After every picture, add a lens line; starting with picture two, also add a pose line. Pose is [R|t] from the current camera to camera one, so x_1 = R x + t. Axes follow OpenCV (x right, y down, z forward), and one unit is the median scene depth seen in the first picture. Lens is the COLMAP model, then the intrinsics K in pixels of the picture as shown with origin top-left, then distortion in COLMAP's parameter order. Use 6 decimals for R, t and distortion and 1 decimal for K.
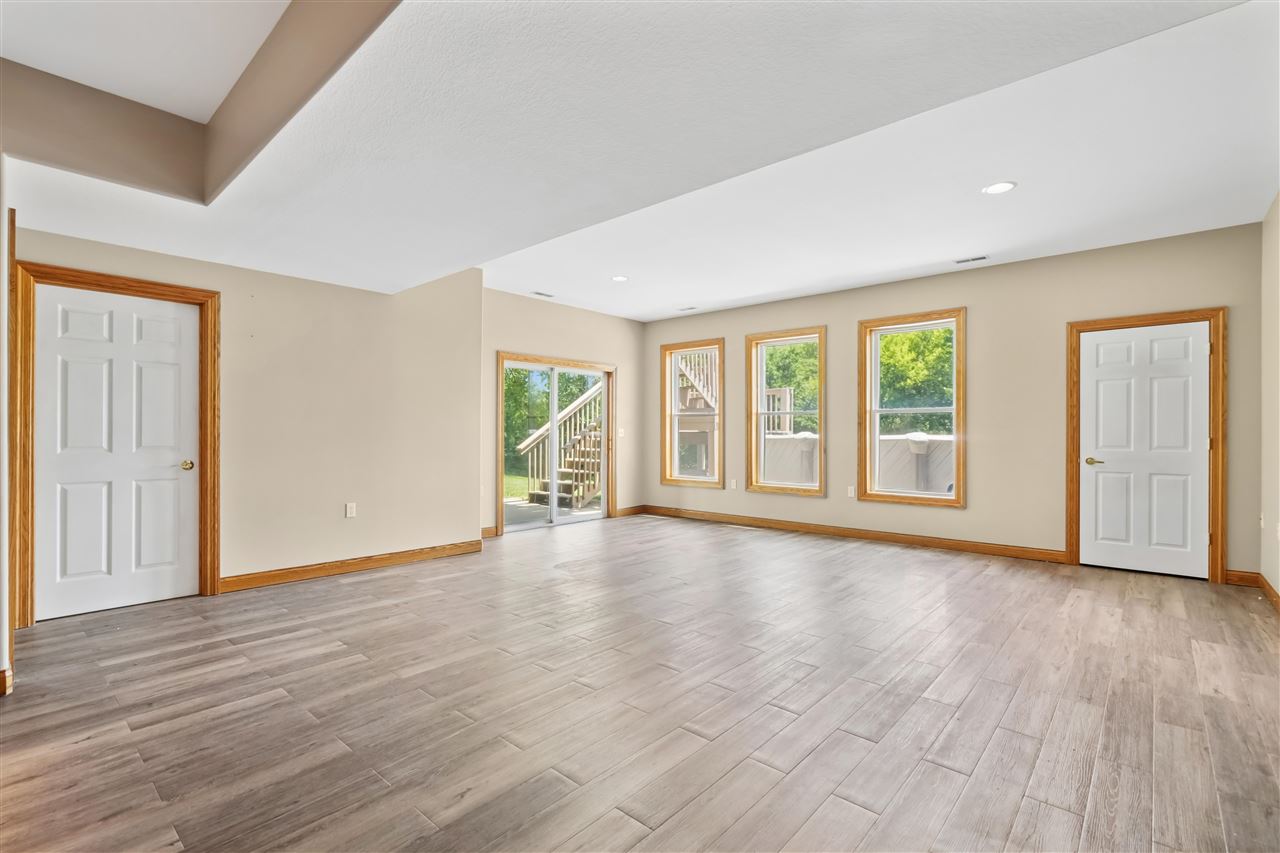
lens RADIAL K [[579.3, 0, 641.0], [0, 579.3, 430.8], [0, 0, 1]] dist [-0.009647, 0.003301]
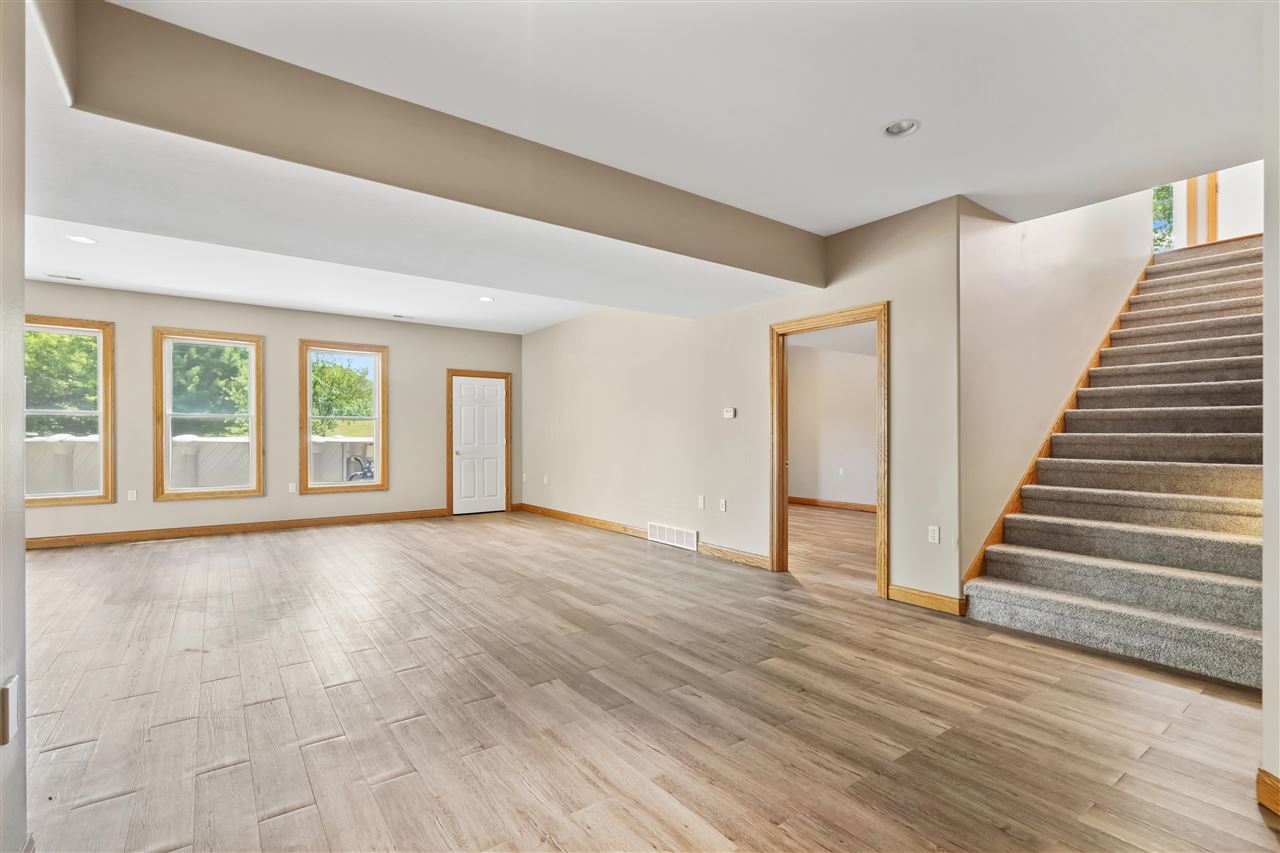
lens RADIAL K [[579.3, 0, 636.8], [0, 579.3, 433.6], [0, 0, 1]] dist [-0.009647, 0.003301]
pose [[0.216498, 0.001721, 0.976281, -0.591588], [-0.006485, 0.999979, -0.000325, -0.005002], [-0.976261, -0.006261, 0.216505, 0.093908]]
